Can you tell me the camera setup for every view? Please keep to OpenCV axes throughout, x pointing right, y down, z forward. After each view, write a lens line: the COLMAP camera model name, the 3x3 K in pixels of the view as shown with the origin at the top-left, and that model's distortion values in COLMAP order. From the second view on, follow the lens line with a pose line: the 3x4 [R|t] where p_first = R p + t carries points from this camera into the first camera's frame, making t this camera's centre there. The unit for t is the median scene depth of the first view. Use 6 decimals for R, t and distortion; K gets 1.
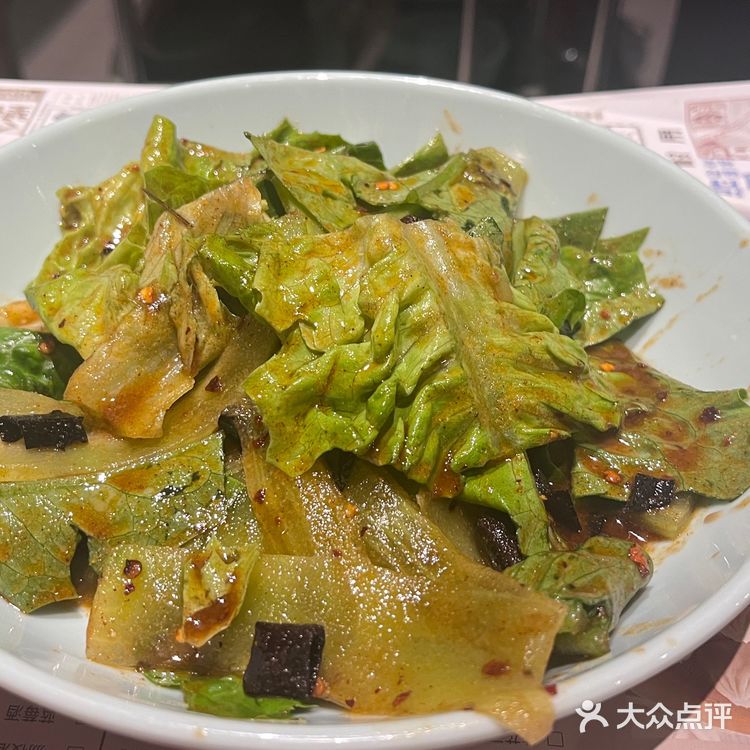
lens RADIAL K [[1006.4, 0, 381.5], [0, 1006.4, 376.1], [0, 0, 1]] dist [0.062910, 0.000000]
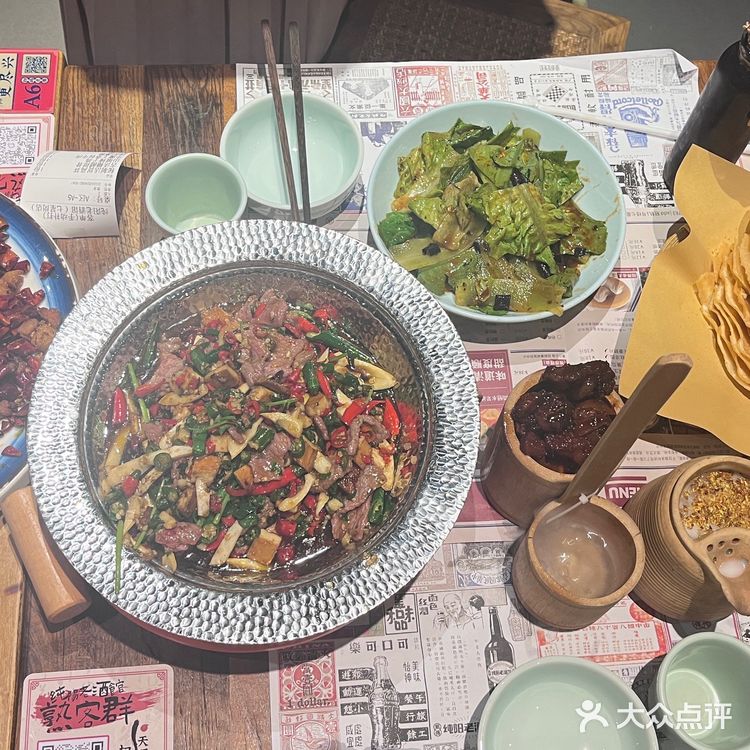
lens RADIAL K [[1006.4, 0, 379.8], [0, 1006.4, 375.0], [0, 0, 1]] dist [0.062910, 0.000000]
pose [[0.991676, -0.082055, 0.099224, -0.944255], [0.034739, 0.912559, 0.407467, -1.090303], [-0.123983, -0.400628, 0.907814, -2.688495]]
